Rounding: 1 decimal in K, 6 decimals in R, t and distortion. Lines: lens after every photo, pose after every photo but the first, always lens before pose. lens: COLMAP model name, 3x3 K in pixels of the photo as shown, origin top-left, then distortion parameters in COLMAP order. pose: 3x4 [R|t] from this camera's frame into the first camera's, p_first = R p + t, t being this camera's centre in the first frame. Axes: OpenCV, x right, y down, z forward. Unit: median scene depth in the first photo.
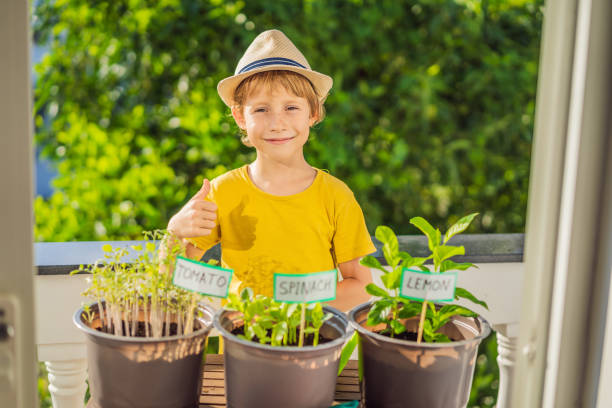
lens RADIAL K [[897.0, 0, 281.7], [0, 897.0, 229.4], [0, 0, 1]] dist [0.092559, -0.016153]
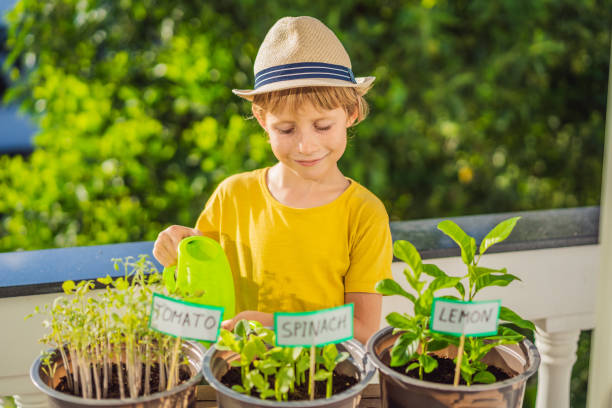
lens RADIAL K [[941.9, 0, 291.0], [0, 941.9, 203.8], [0, 0, 1]] dist [0.037298, 0.002662]
pose [[0.998840, -0.047156, 0.009777, 0.002688], [0.046767, 0.998227, 0.036828, -0.073808], [-0.011496, -0.036328, 0.999274, 0.149243]]
